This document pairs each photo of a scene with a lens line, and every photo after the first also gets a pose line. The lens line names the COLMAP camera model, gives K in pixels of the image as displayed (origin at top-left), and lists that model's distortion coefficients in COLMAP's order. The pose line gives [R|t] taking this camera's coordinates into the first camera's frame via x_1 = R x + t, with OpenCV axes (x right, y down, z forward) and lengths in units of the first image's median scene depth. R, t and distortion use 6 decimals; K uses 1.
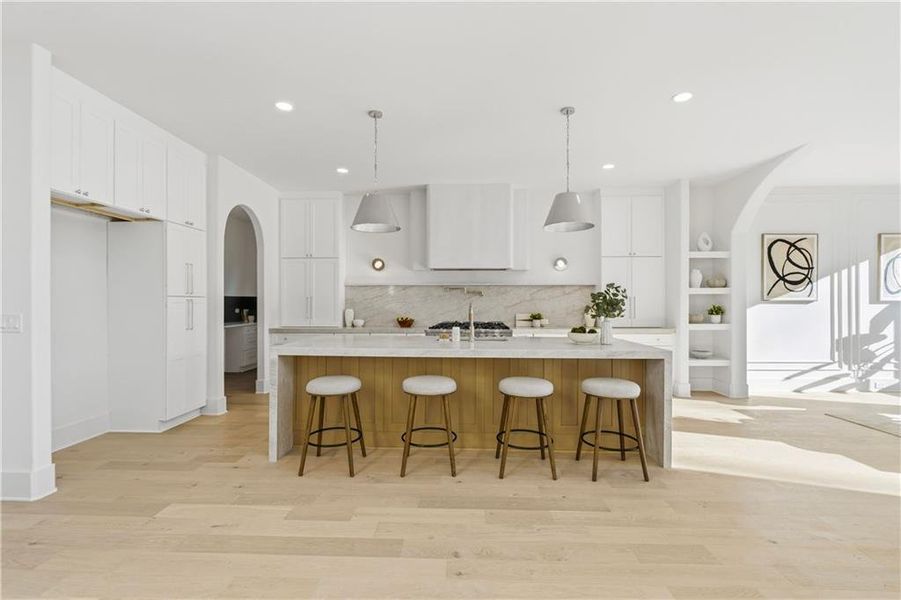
lens RADIAL K [[413.2, 0, 454.2], [0, 413.2, 304.2], [0, 0, 1]] dist [-0.003842, -0.000578]
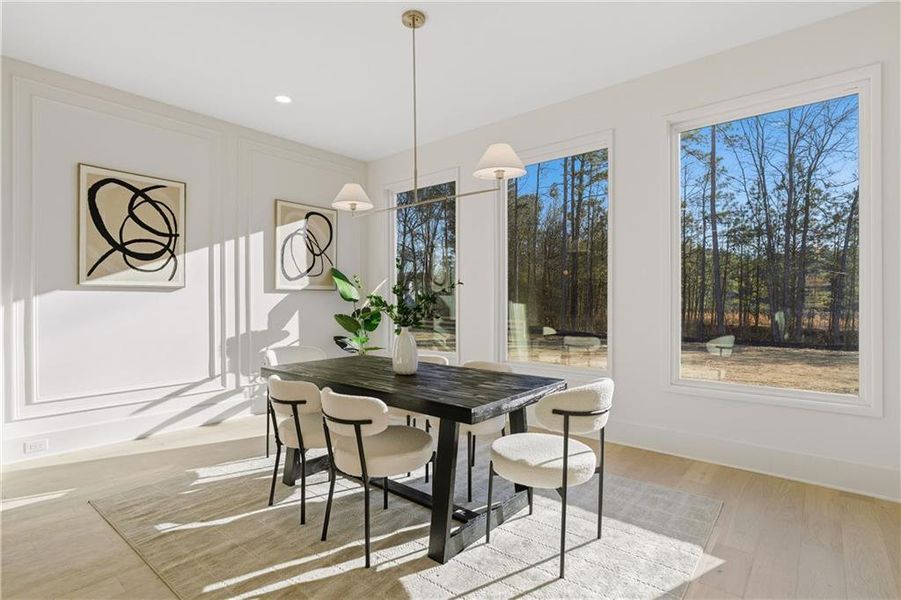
lens RADIAL K [[465.1, 0, 453.8], [0, 465.1, 291.4], [0, 0, 1]] dist [-0.002979, -0.000504]
pose [[0.613335, 0.013870, 0.789701, 0.569644], [0.001092, 0.999830, -0.018409, 0.012124], [-0.789822, 0.012153, 0.613216, 0.226350]]
